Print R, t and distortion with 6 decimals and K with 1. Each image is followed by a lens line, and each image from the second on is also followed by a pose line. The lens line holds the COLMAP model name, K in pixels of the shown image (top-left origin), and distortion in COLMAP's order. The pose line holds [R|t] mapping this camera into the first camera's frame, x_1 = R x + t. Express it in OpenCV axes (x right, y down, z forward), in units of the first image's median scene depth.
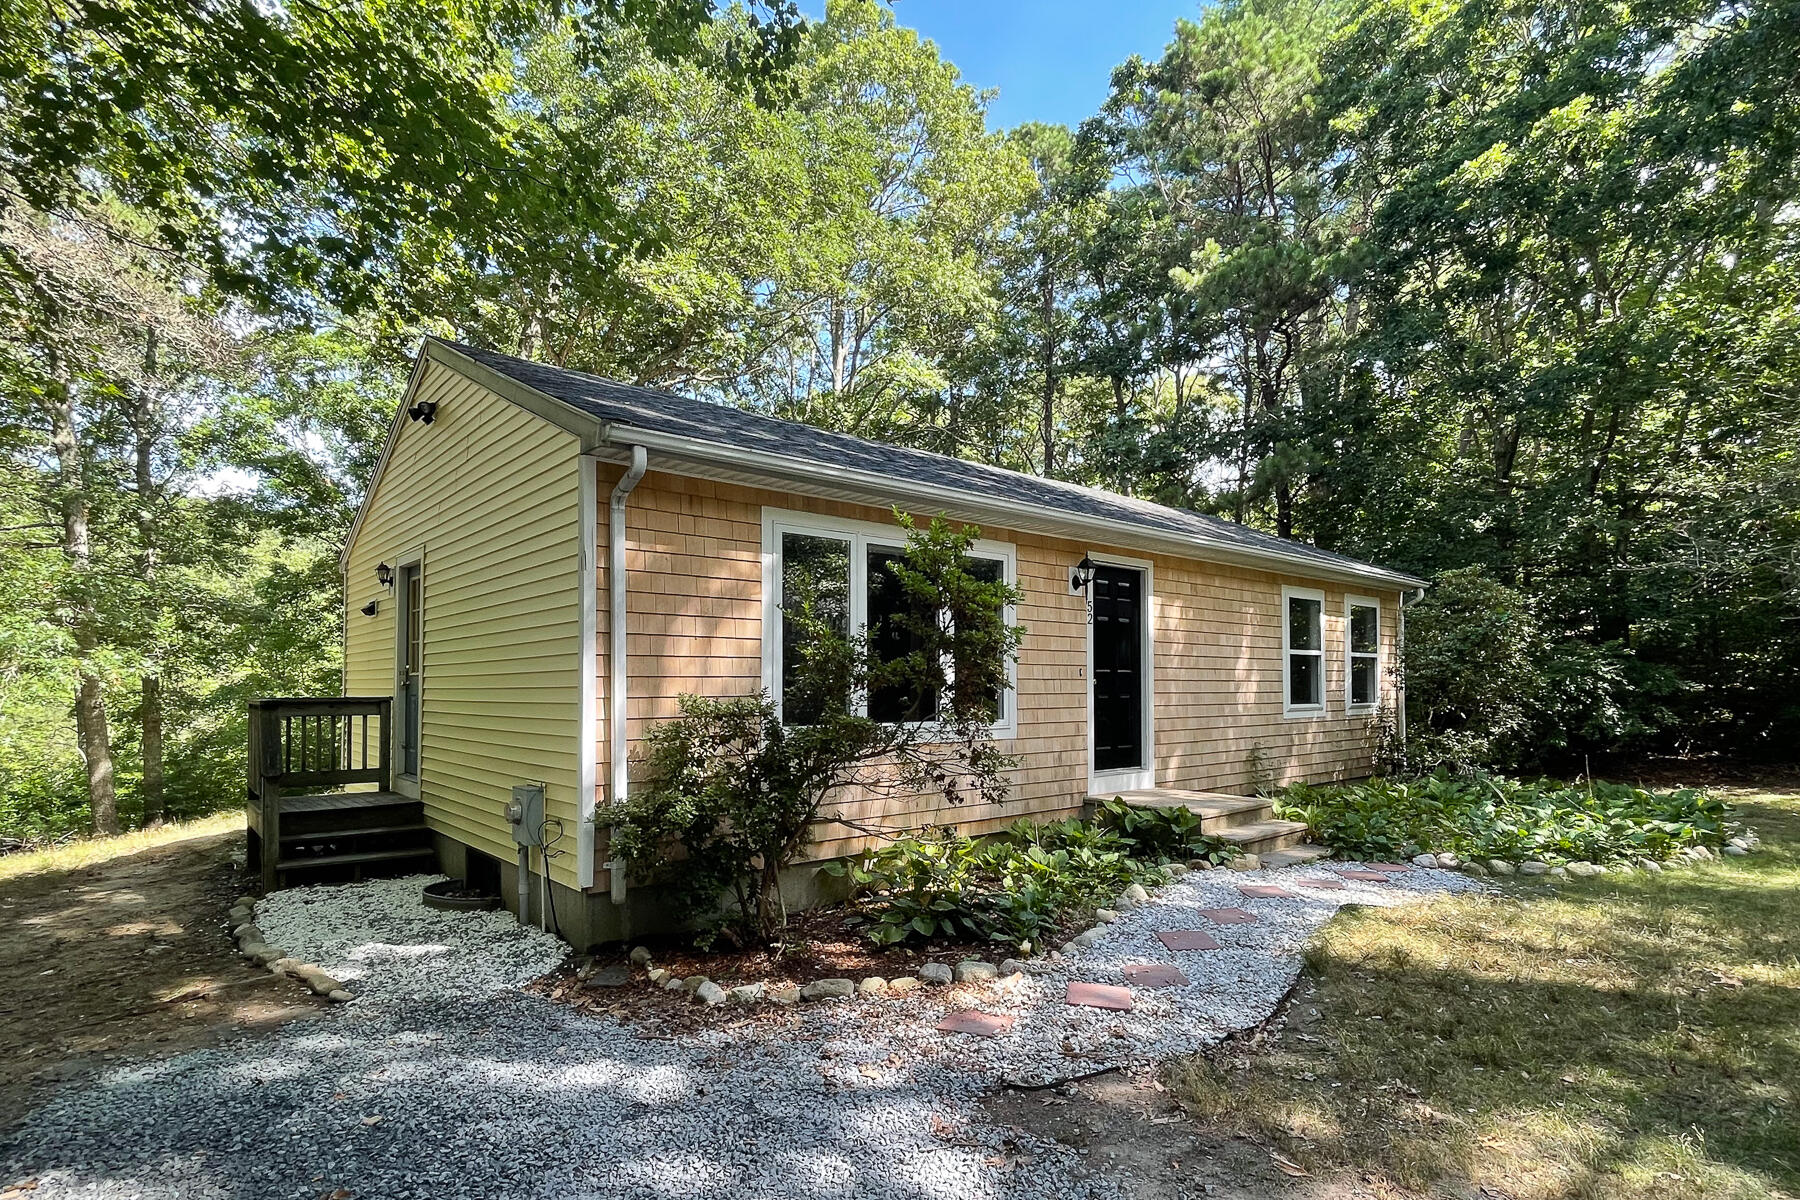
lens RADIAL K [[926.6, 0, 905.5], [0, 926.6, 681.1], [0, 0, 1]] dist [-0.030745, -0.001468]
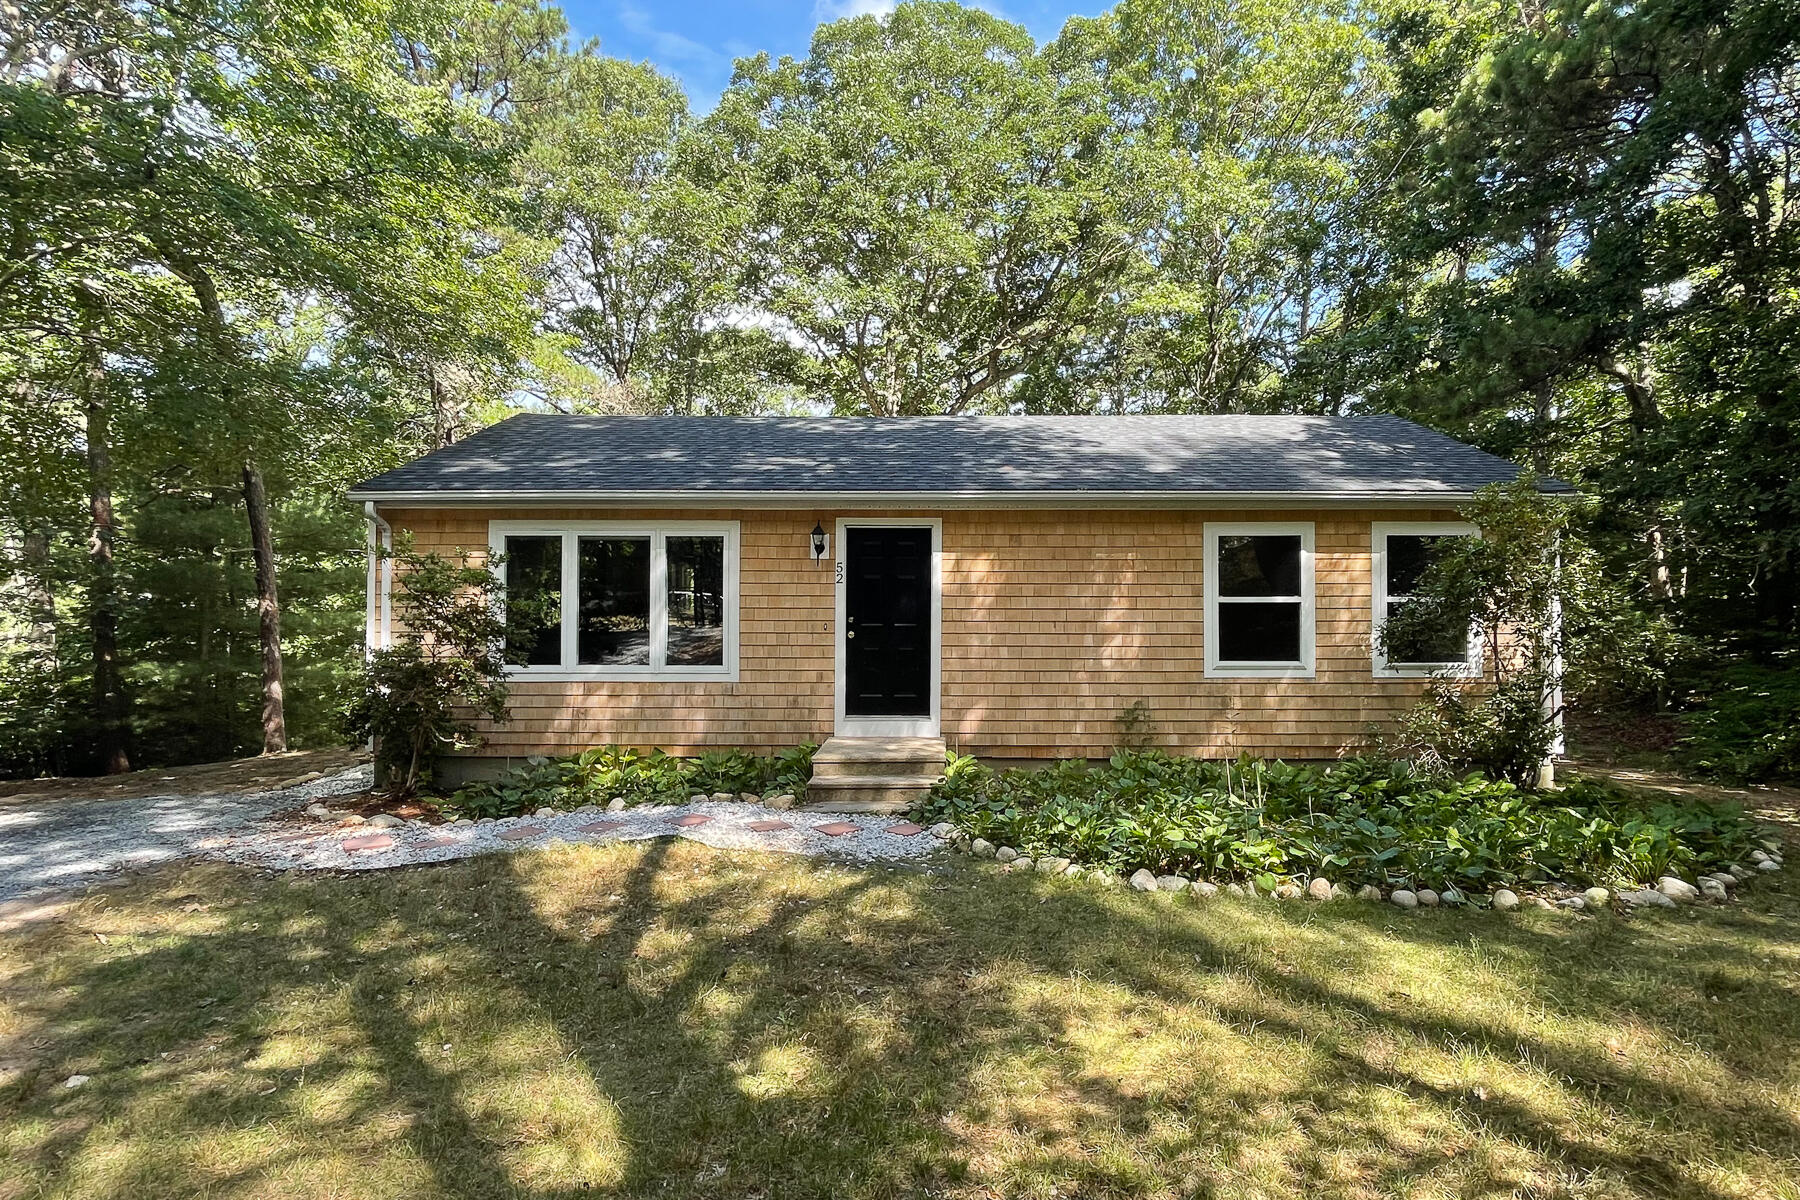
lens RADIAL K [[926.6, 0, 898.4], [0, 926.6, 602.6], [0, 0, 1]] dist [-0.030745, -0.001468]
pose [[0.776944, -0.004481, -0.629553, 0.883222], [-0.001143, 0.999963, -0.008528, -0.026714], [0.629568, 0.007346, 0.776910, 0.163228]]
